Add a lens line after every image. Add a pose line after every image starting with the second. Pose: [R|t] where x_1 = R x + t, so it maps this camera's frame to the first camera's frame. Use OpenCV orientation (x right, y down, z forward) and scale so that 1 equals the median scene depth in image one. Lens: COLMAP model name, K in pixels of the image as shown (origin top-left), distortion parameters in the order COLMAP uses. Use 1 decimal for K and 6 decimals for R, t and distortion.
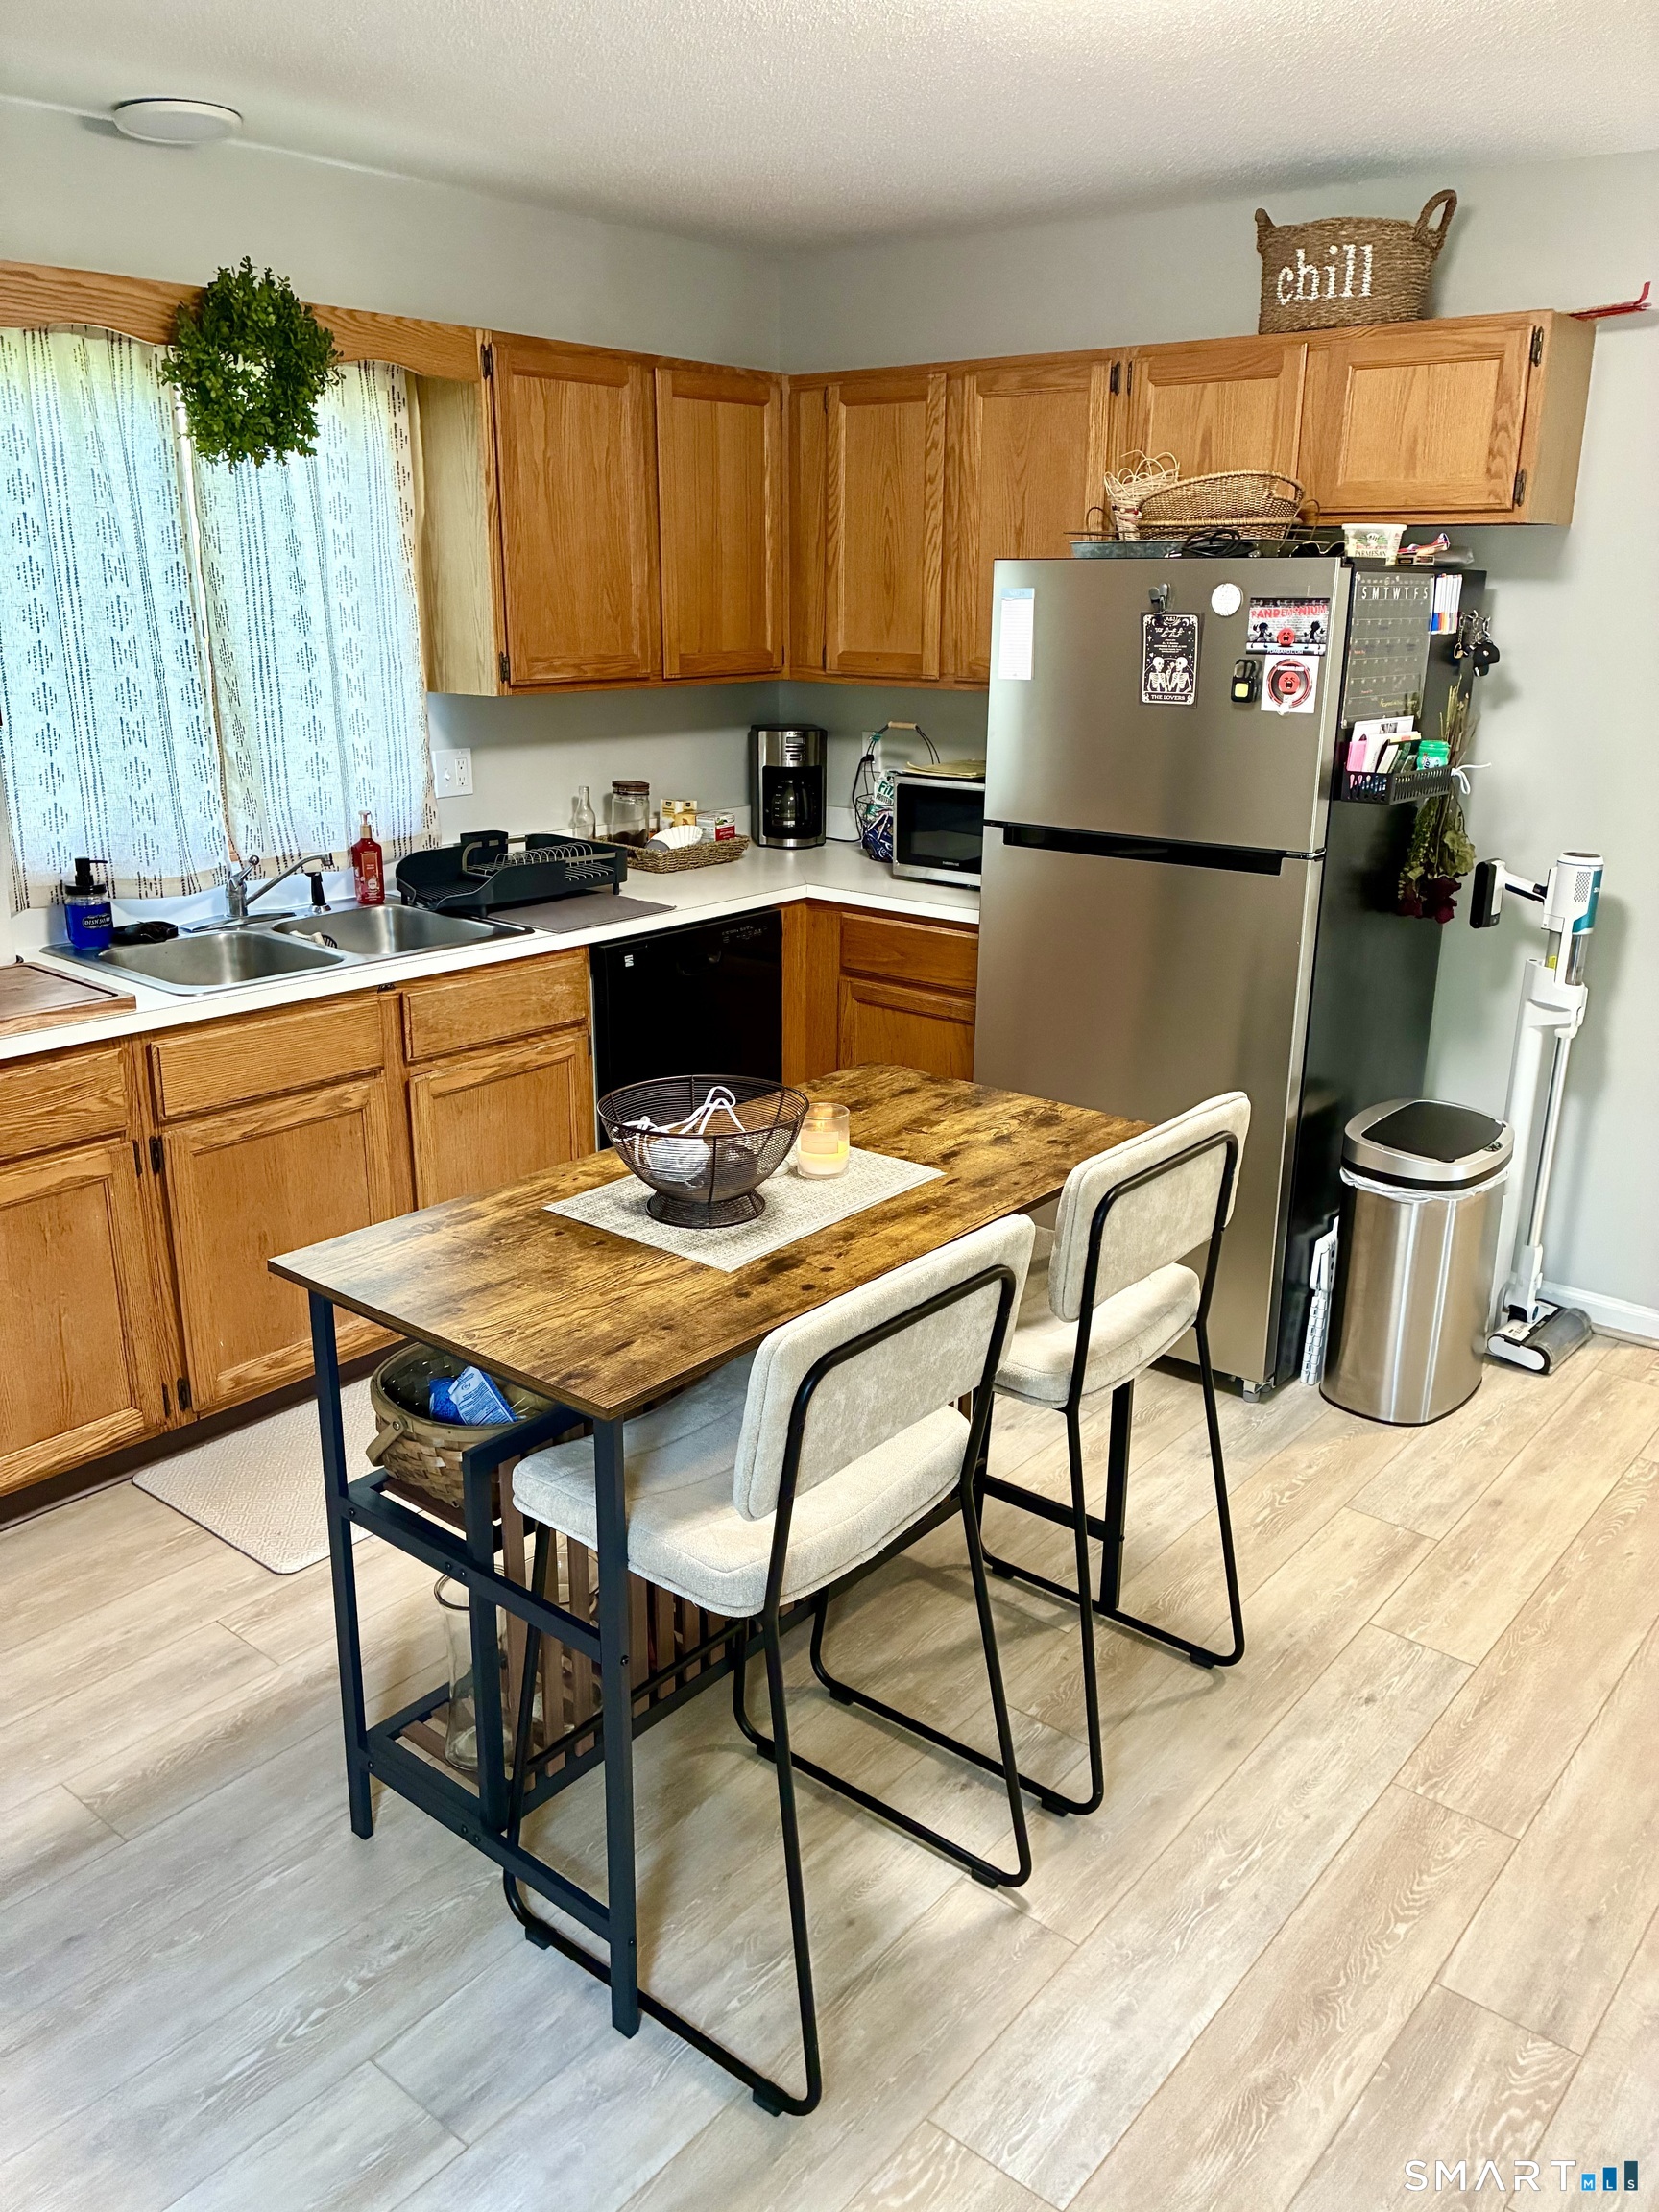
lens RADIAL K [[1671.2, 0, 829.5], [0, 1671.2, 1106.0], [0, 0, 1]] dist [0.044165, -0.061056]
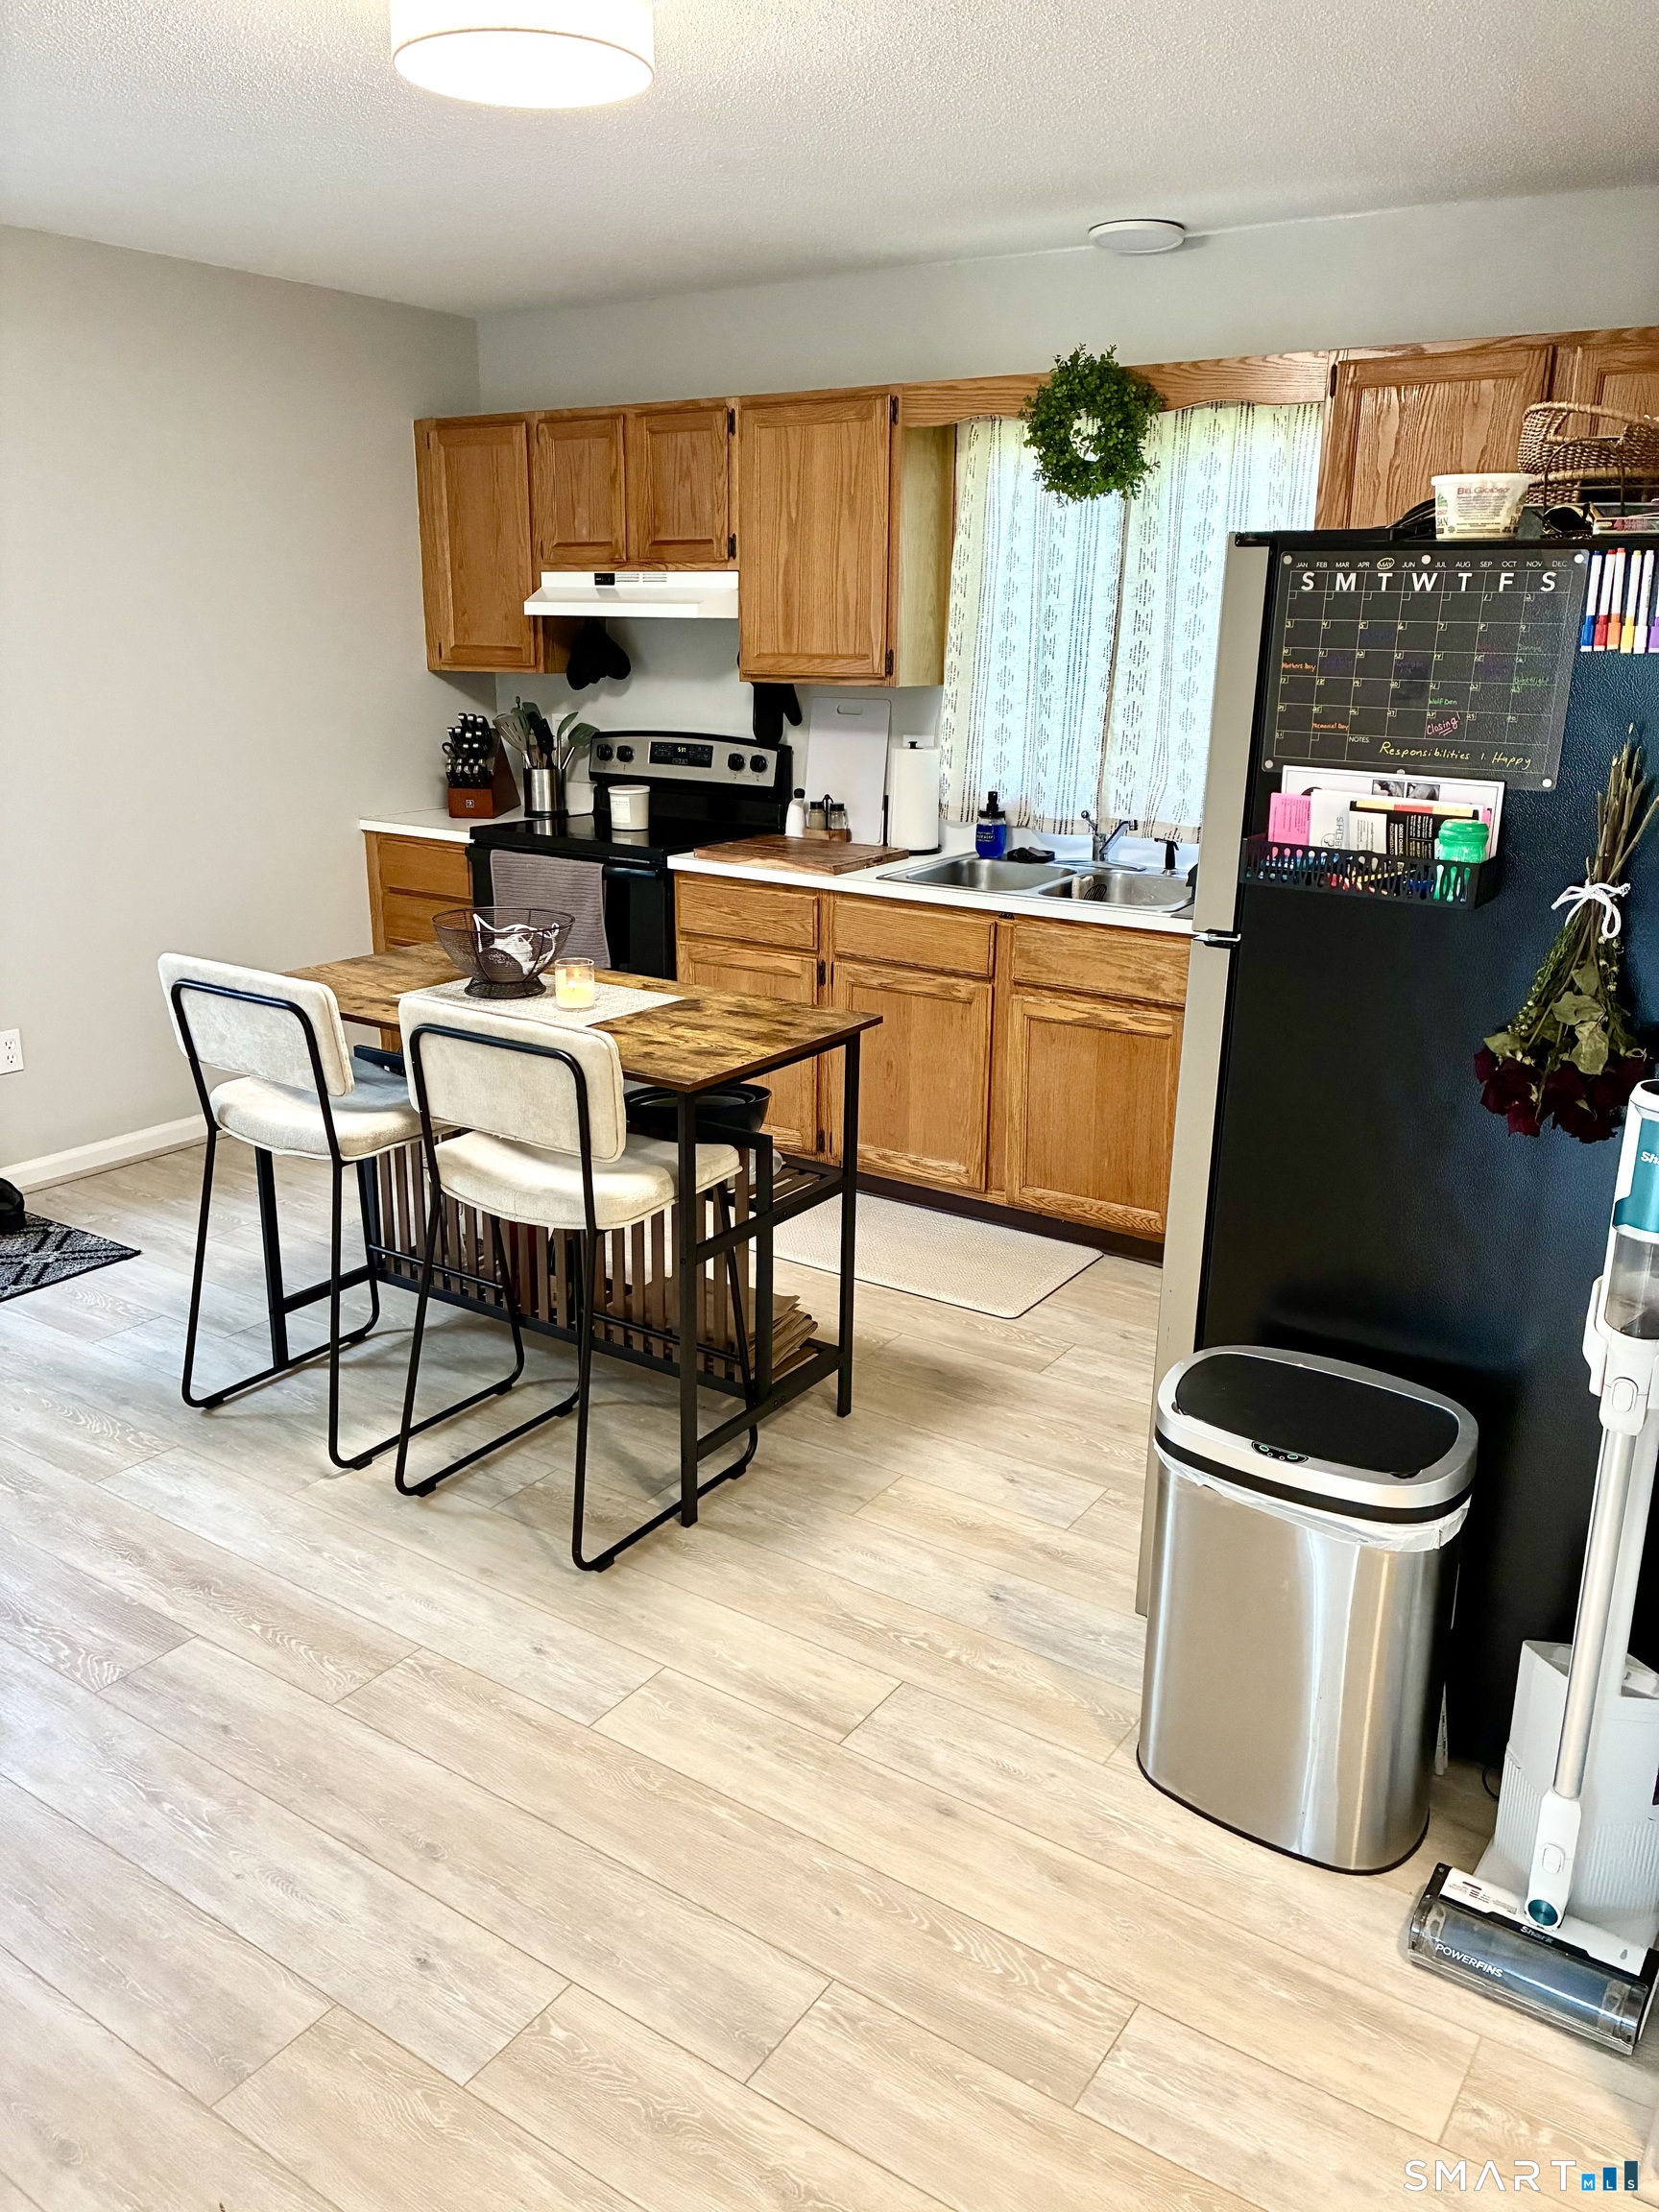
lens RADIAL K [[1671.2, 0, 829.5], [0, 1671.2, 1106.0], [0, 0, 1]] dist [0.044165, -0.061056]
pose [[0.094493, 0.277700, -0.956009, 1.016823], [-0.307956, 0.921358, 0.237196, -0.208175], [0.946696, 0.271995, 0.172582, 0.747843]]
